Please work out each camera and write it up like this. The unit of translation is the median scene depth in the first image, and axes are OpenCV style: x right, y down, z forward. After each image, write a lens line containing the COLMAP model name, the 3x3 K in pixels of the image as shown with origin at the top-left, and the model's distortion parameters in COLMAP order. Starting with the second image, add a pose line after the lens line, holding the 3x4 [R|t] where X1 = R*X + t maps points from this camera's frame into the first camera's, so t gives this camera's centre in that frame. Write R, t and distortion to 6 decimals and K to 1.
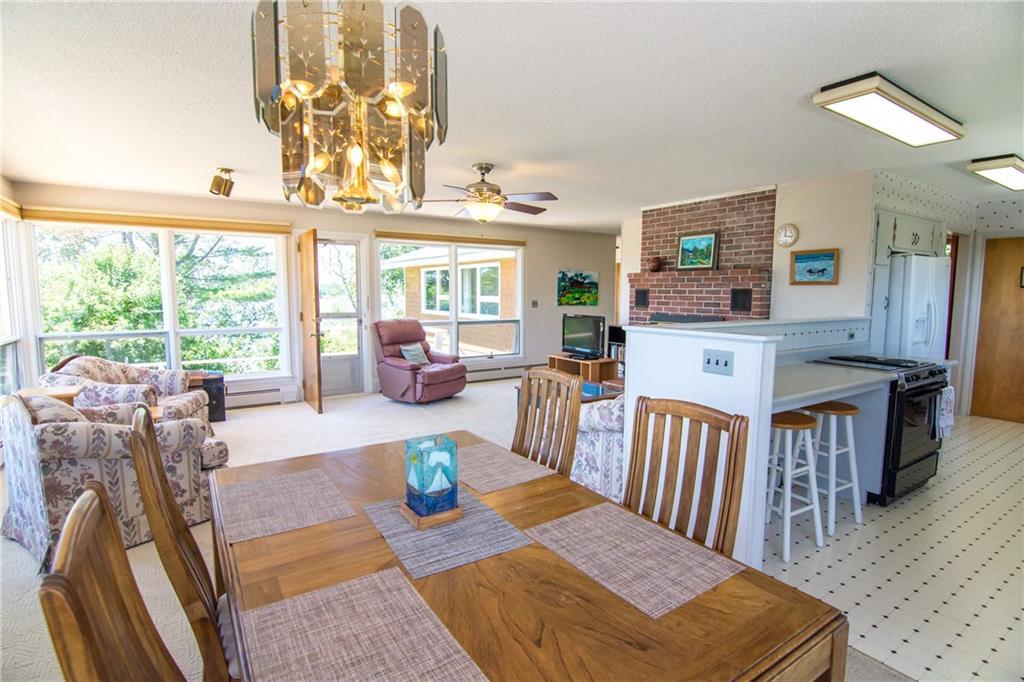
lens RADIAL K [[504.7, 0, 509.9], [0, 504.7, 344.4], [0, 0, 1]] dist [0.001875, -0.013673]
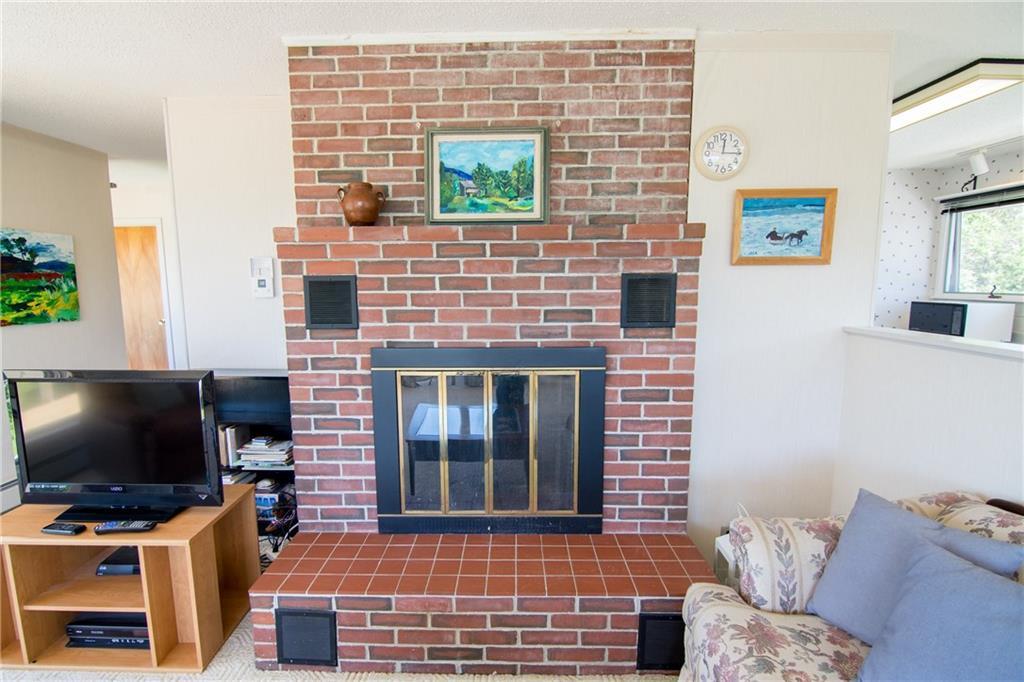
lens RADIAL K [[504.7, 0, 509.9], [0, 504.7, 344.4], [0, 0, 1]] dist [0.001875, -0.013673]
pose [[0.562155, -0.111207, 0.819521, 0.053622], [0.096577, 0.992966, 0.068496, -0.084799], [-0.821373, 0.040641, 0.568941, 0.792597]]
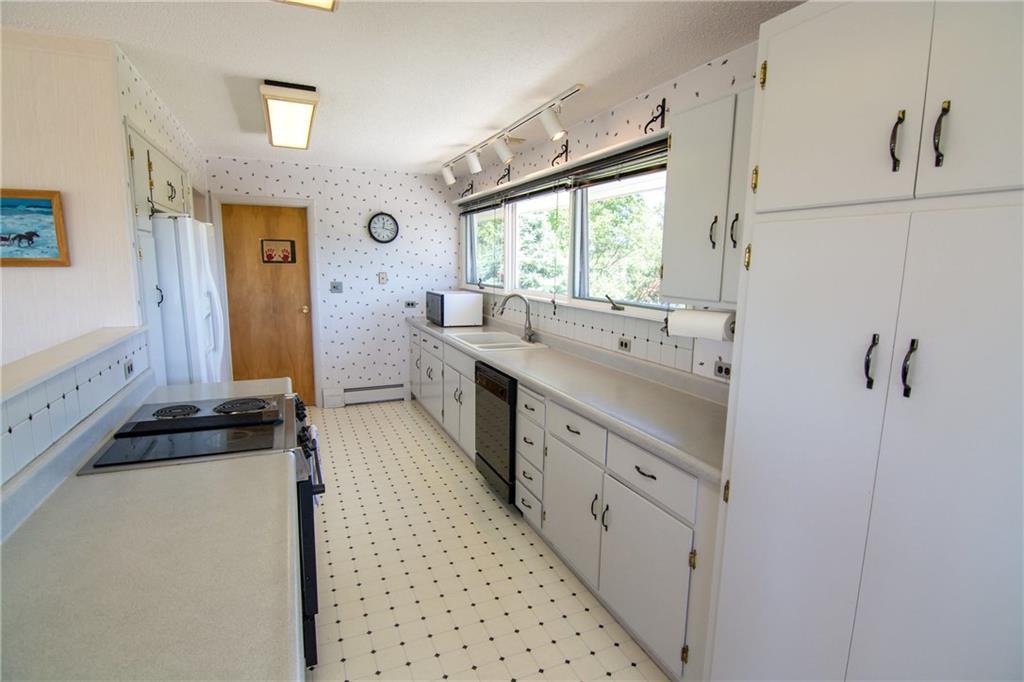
lens RADIAL K [[504.7, 0, 509.9], [0, 504.7, 344.4], [0, 0, 1]] dist [0.001875, -0.013673]
pose [[0.165660, -0.160287, 0.973070, 0.188580], [0.087884, 0.985177, 0.147320, -0.063184], [-0.982259, 0.061112, 0.177291, 0.401711]]
